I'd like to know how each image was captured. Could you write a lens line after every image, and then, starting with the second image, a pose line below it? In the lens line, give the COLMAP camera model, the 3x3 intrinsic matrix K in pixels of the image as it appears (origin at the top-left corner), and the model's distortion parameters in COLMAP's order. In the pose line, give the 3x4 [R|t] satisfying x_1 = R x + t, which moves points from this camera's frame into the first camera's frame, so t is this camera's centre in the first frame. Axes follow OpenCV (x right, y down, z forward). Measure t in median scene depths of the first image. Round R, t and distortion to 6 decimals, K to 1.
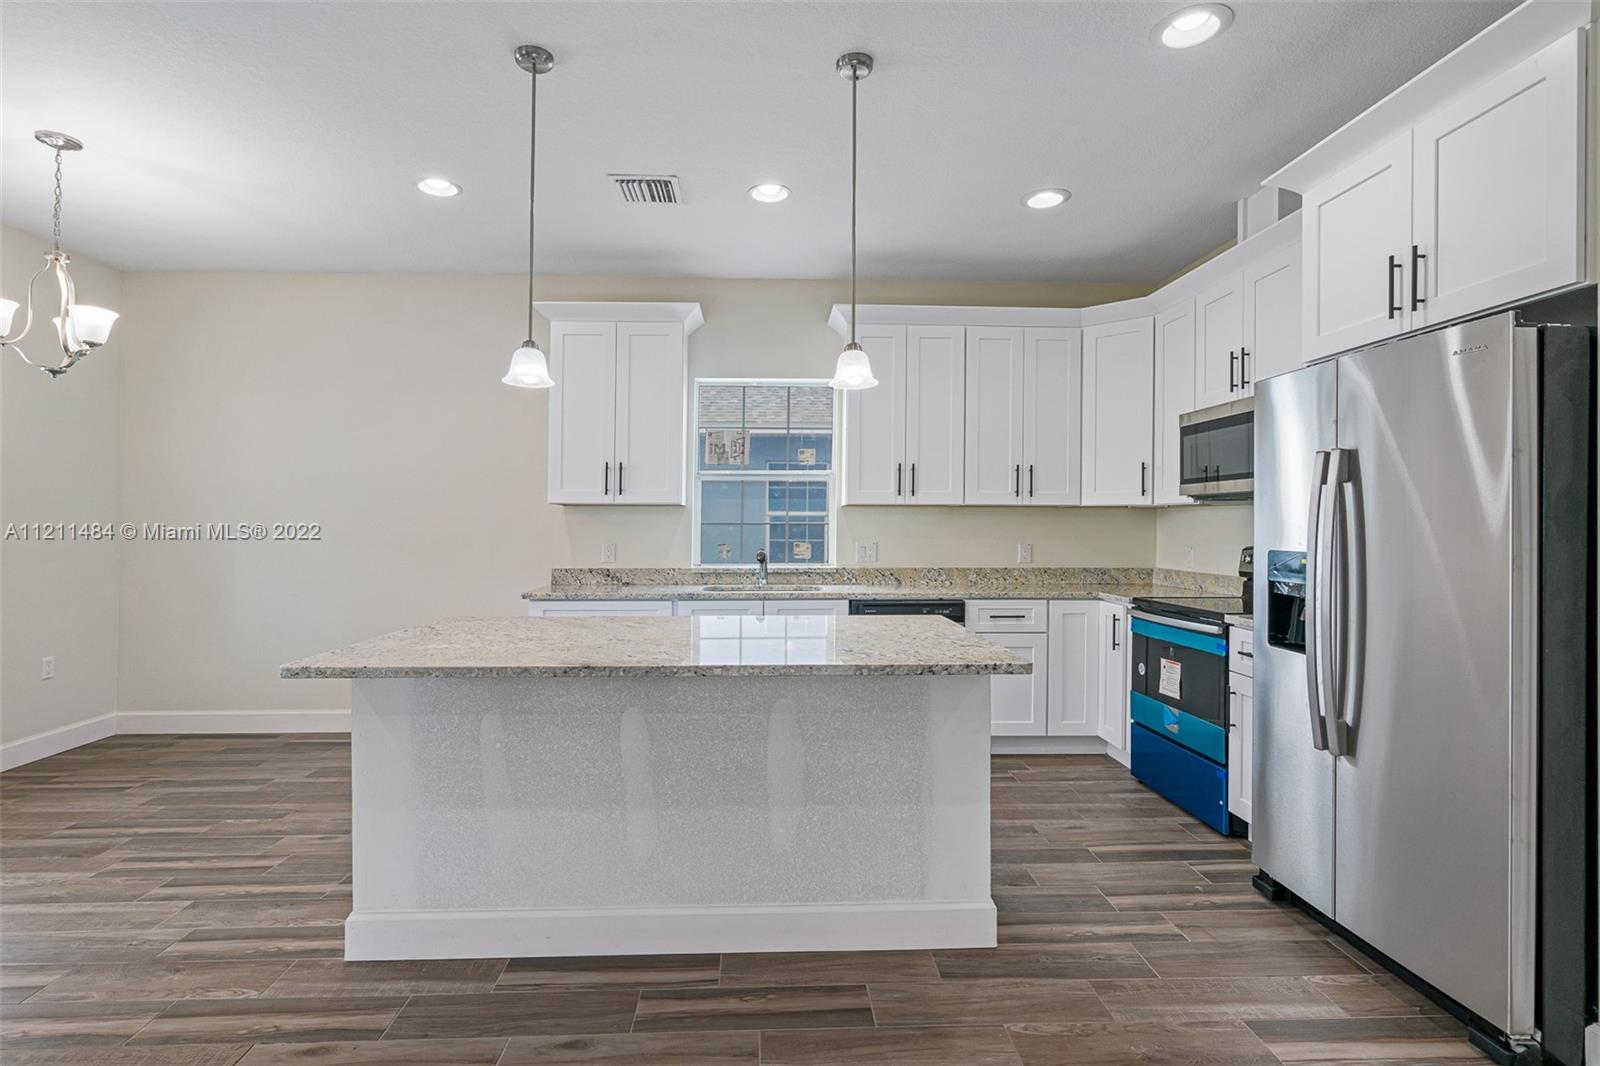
lens RADIAL K [[765.6, 0, 779.4], [0, 765.6, 522.9], [0, 0, 1]] dist [0.000065, 0.000341]
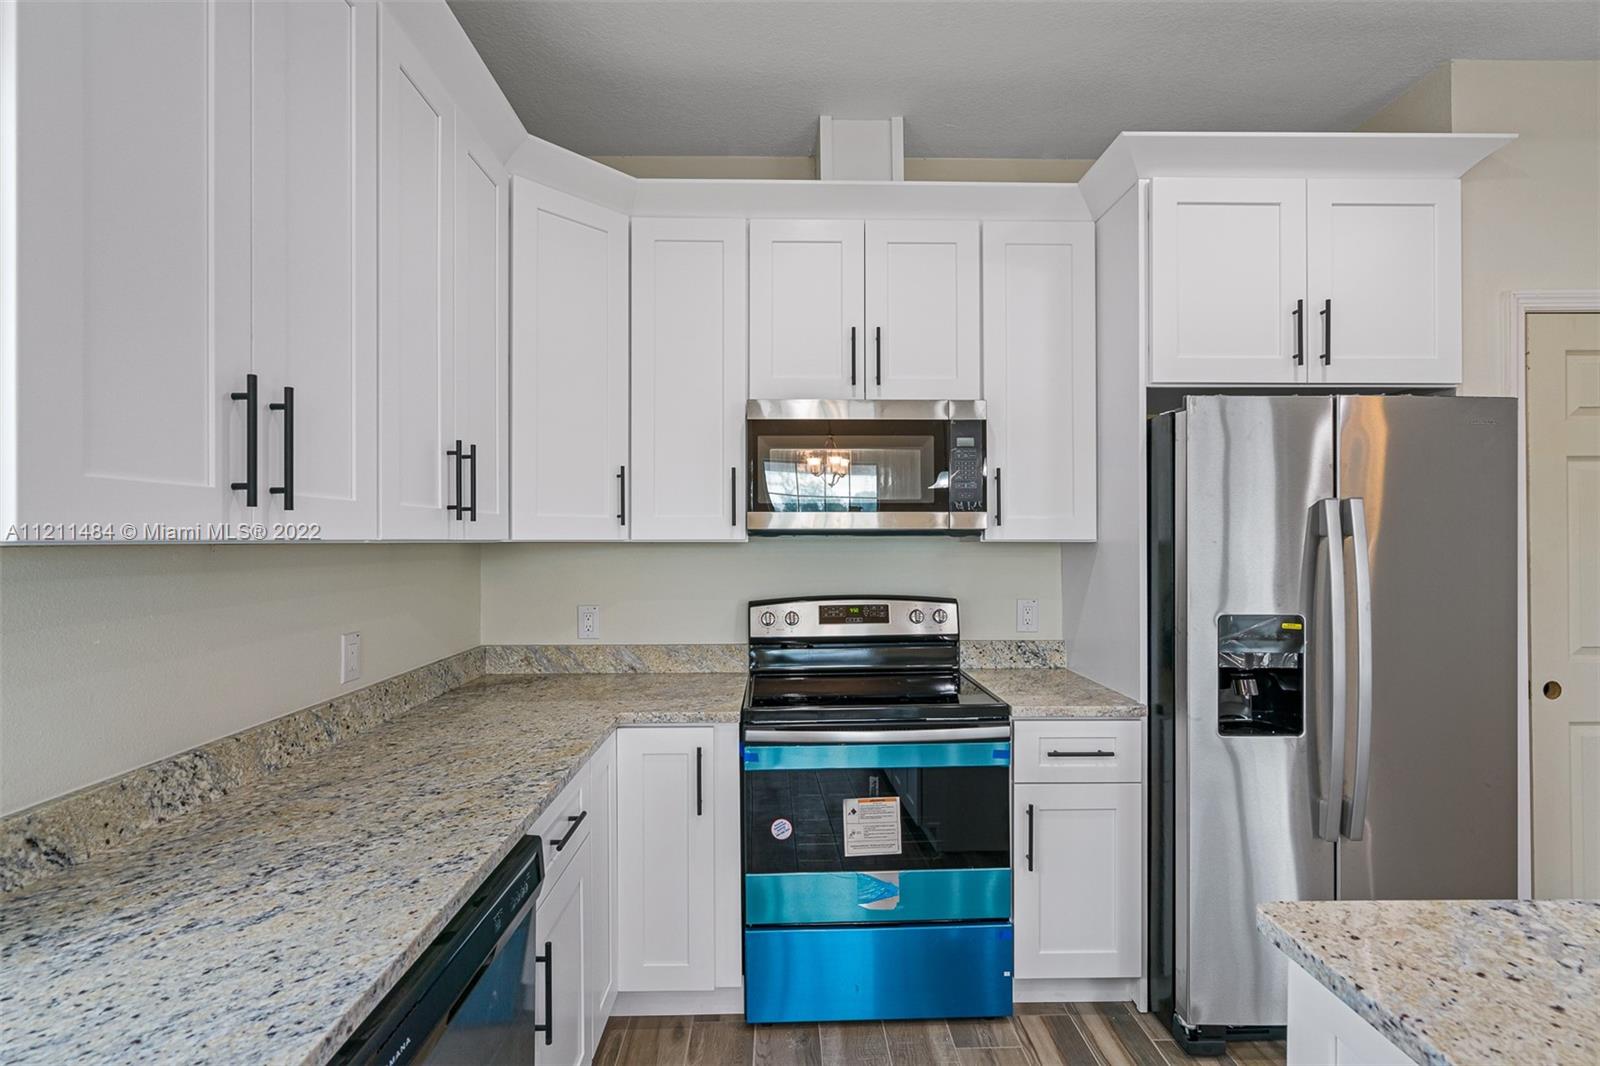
lens RADIAL K [[749.2, 0, 800.0], [0, 749.2, 533.0], [0, 0, 1]] dist [-0.000443, 0.001095]
pose [[0.022368, 0.004039, 0.999742, -0.085968], [0.002155, 0.999989, -0.004088, -0.028305], [-0.999747, 0.002246, 0.022359, 0.884703]]
